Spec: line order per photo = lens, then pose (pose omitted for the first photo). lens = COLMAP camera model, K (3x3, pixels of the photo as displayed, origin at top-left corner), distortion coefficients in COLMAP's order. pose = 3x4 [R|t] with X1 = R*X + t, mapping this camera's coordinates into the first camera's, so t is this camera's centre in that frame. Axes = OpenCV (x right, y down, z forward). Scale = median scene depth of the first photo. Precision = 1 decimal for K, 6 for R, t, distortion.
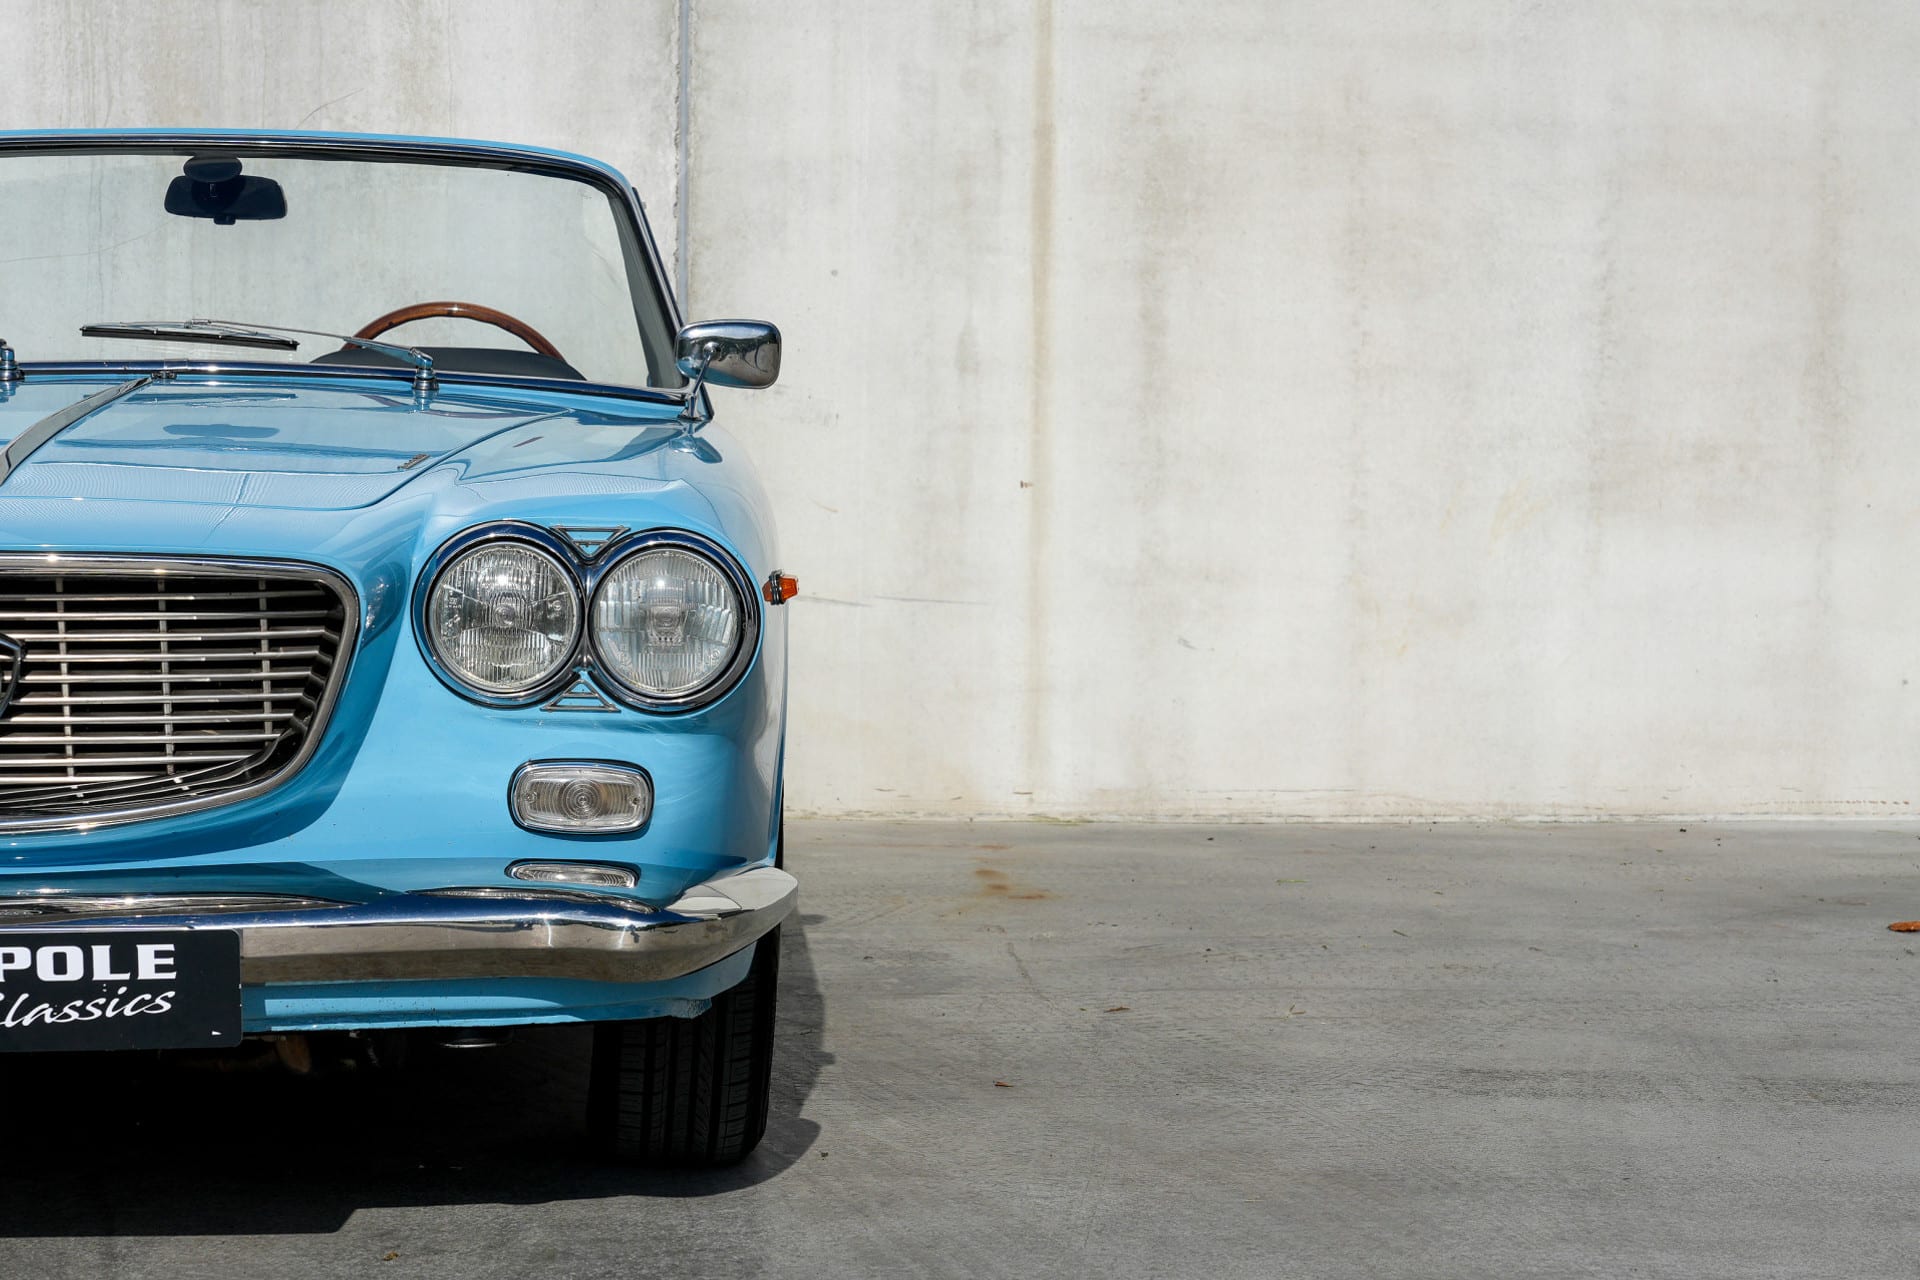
lens RADIAL K [[3278.7, 0, 953.3], [0, 3278.7, 605.7], [0, 0, 1]] dist [-0.020237, -0.009626]
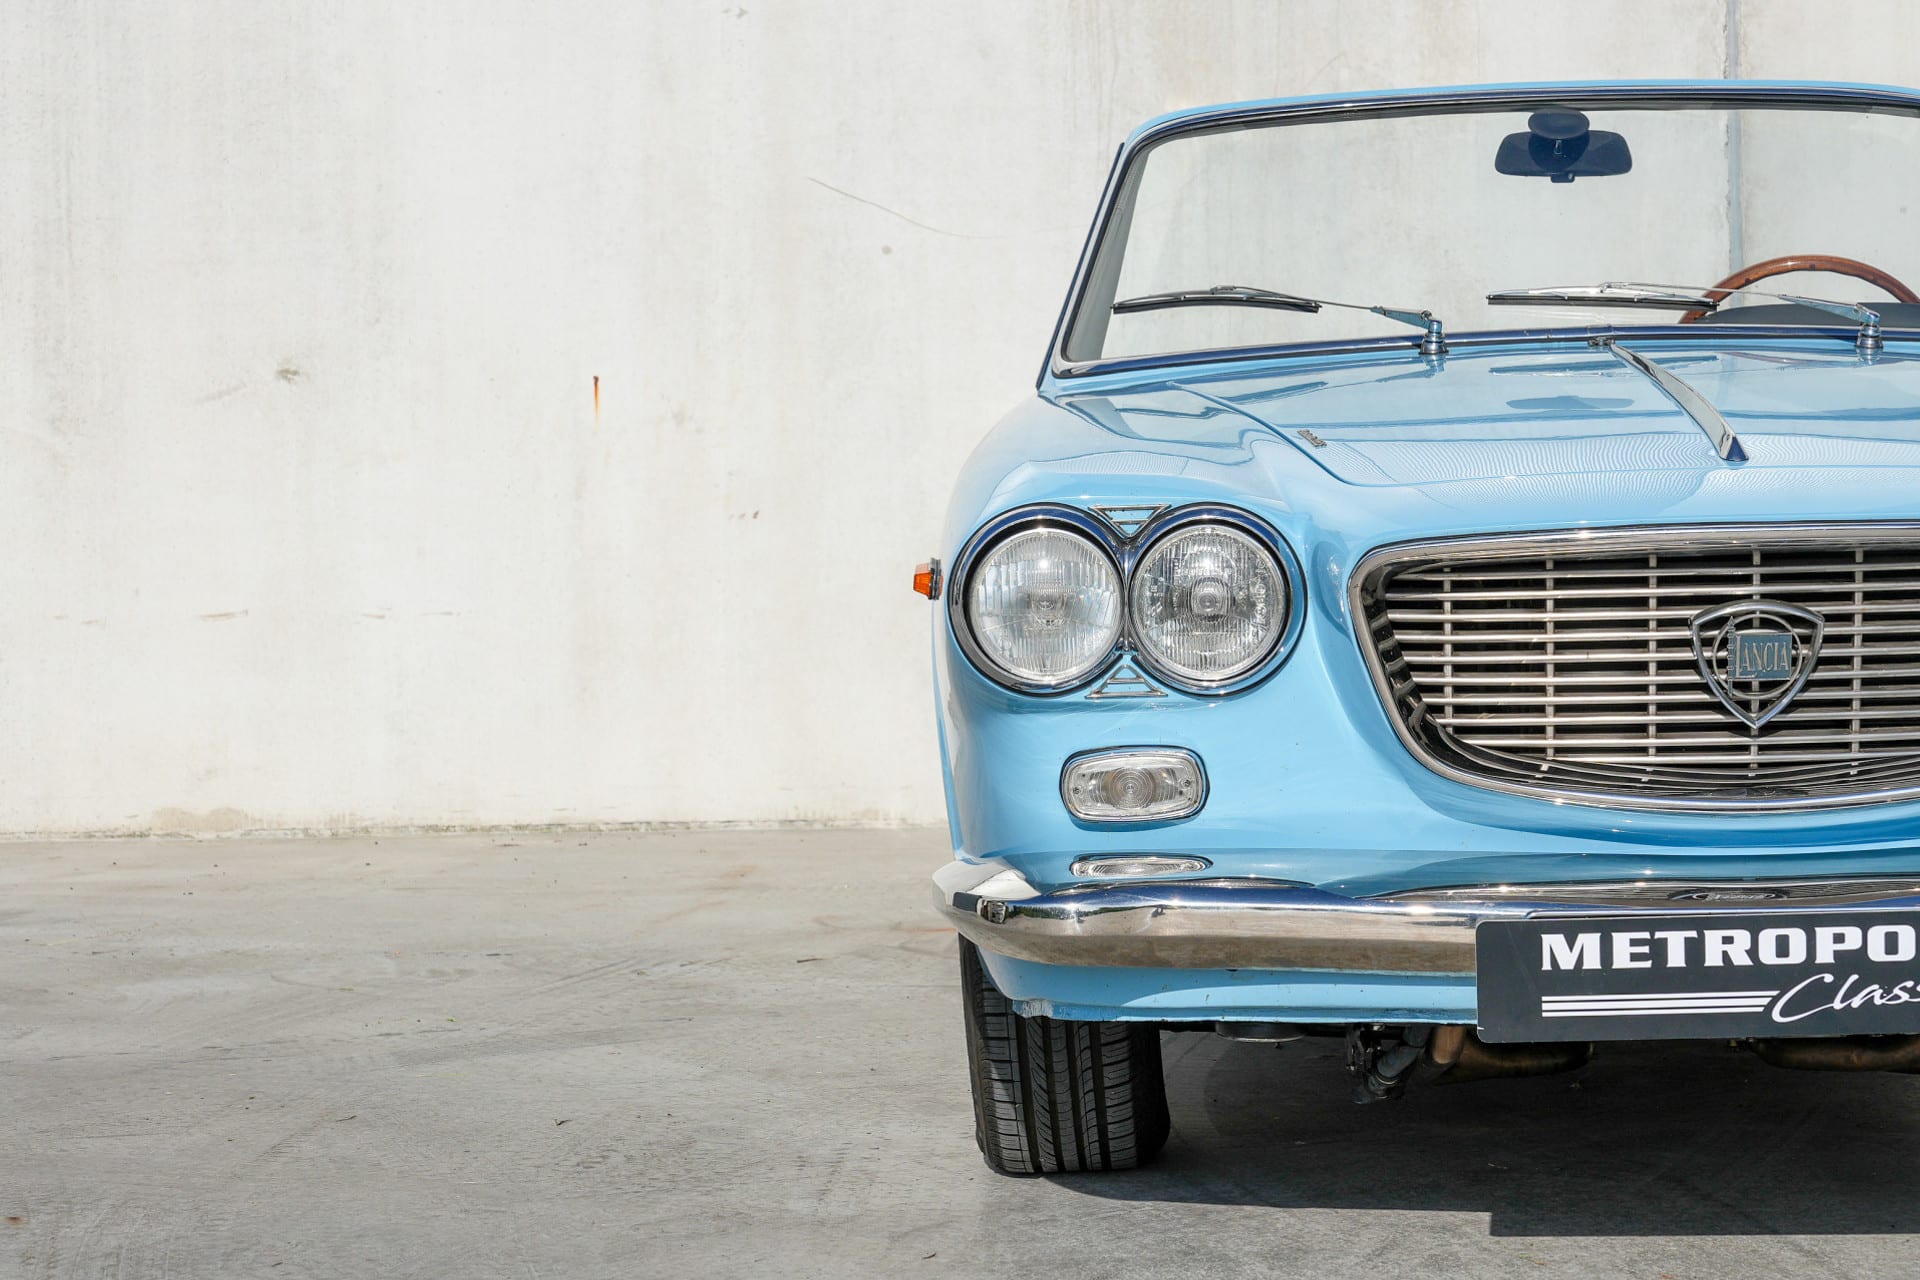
lens RADIAL K [[3673.2, 0, 964.6], [0, 3673.2, 569.1], [0, 0, 1]] dist [0.000161, -0.001982]
pose [[0.986417, -0.026964, -0.162030, -0.249071], [0.025761, 0.999623, -0.009521, 0.001030], [0.162226, 0.005218, 0.986740, -0.083415]]
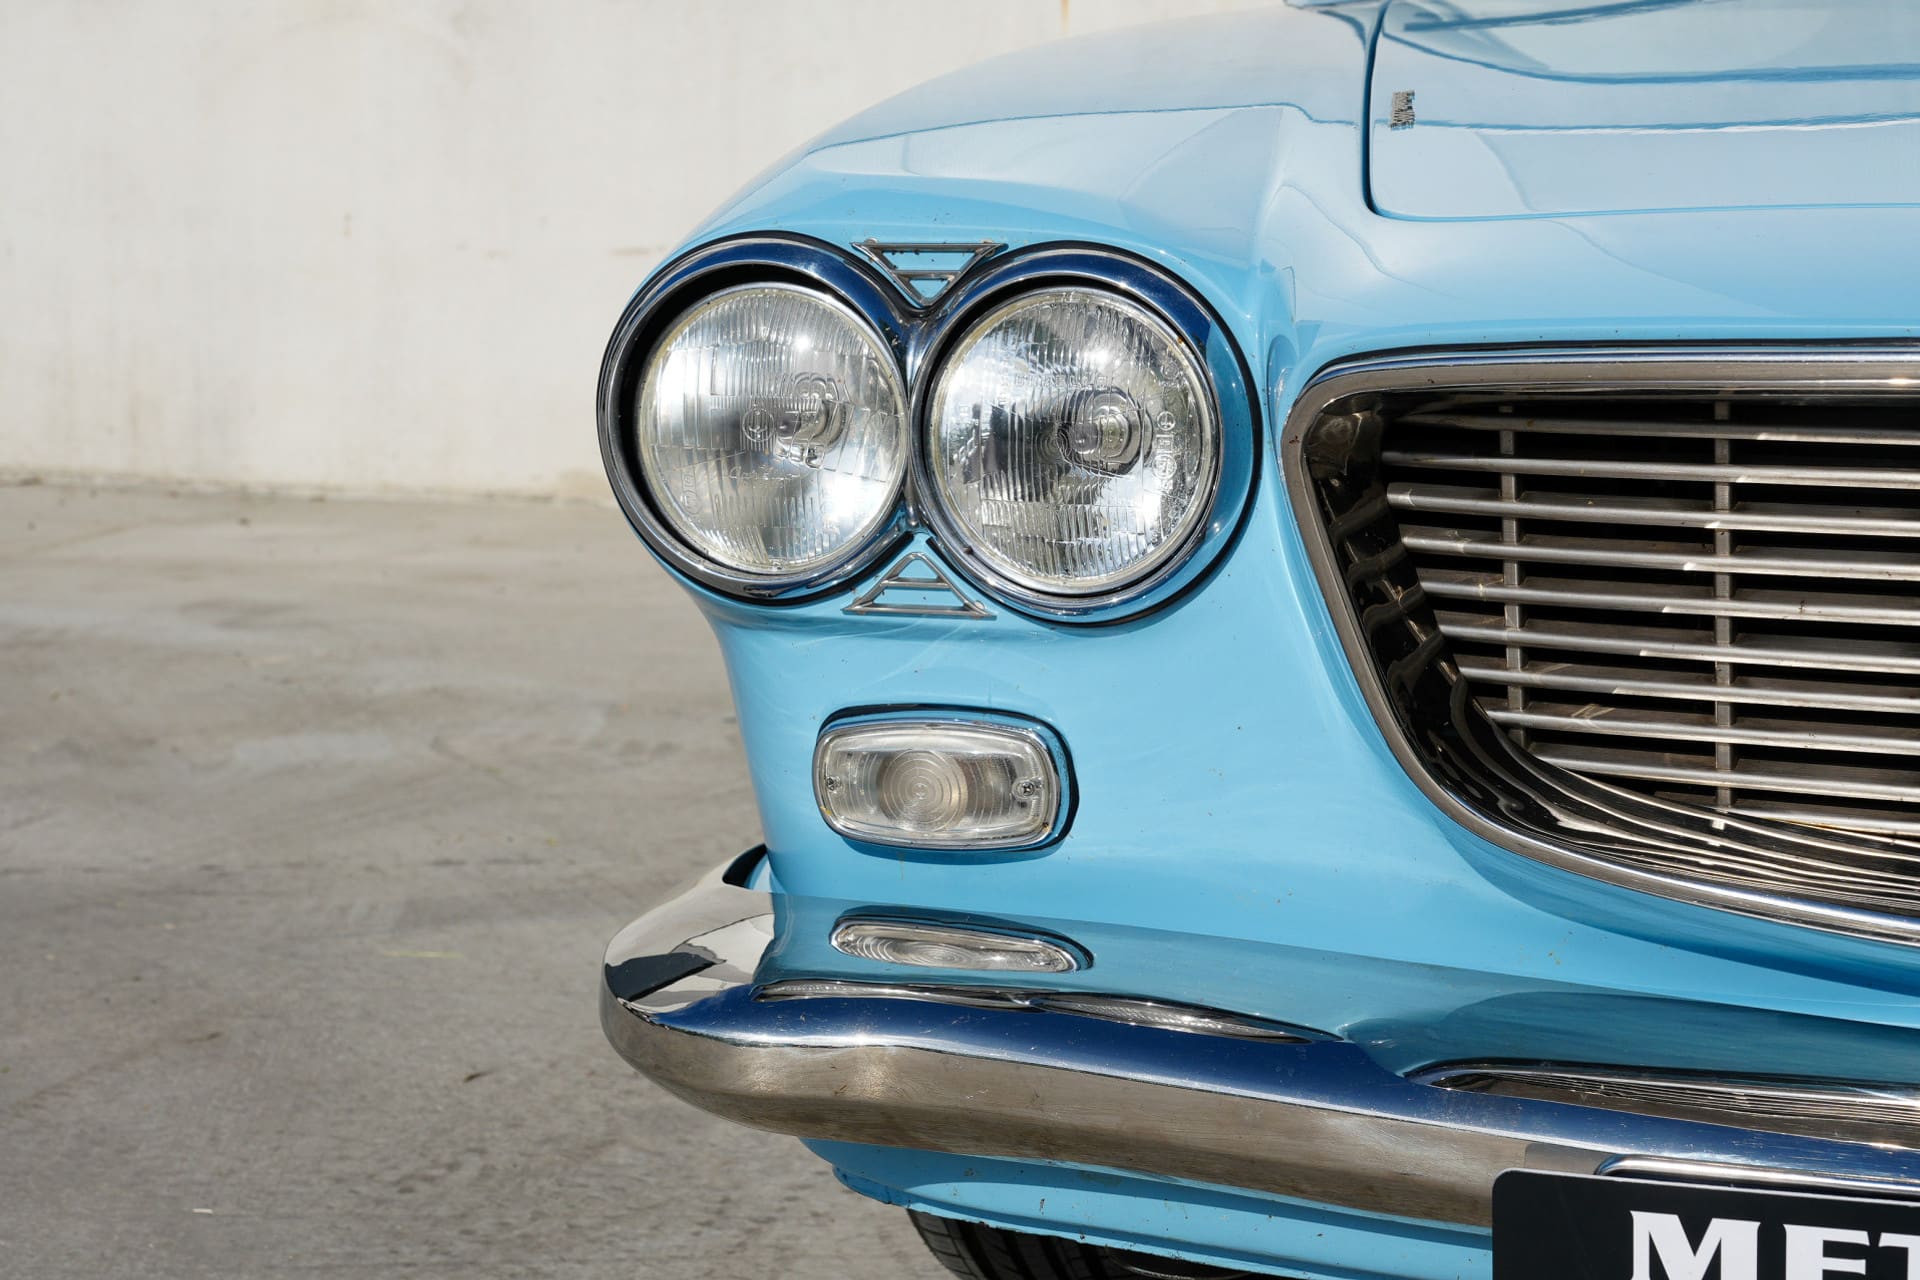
lens RADIAL K [[3509.0, 0, 906.6], [0, 3509.0, 639.0], [0, 0, 1]] dist [0.006592, -0.107633]
pose [[0.915930, 0.051656, -0.398001, -0.189543], [-0.003298, 0.992618, 0.121242, -0.022750], [0.401325, -0.109736, 0.909338, 0.350831]]
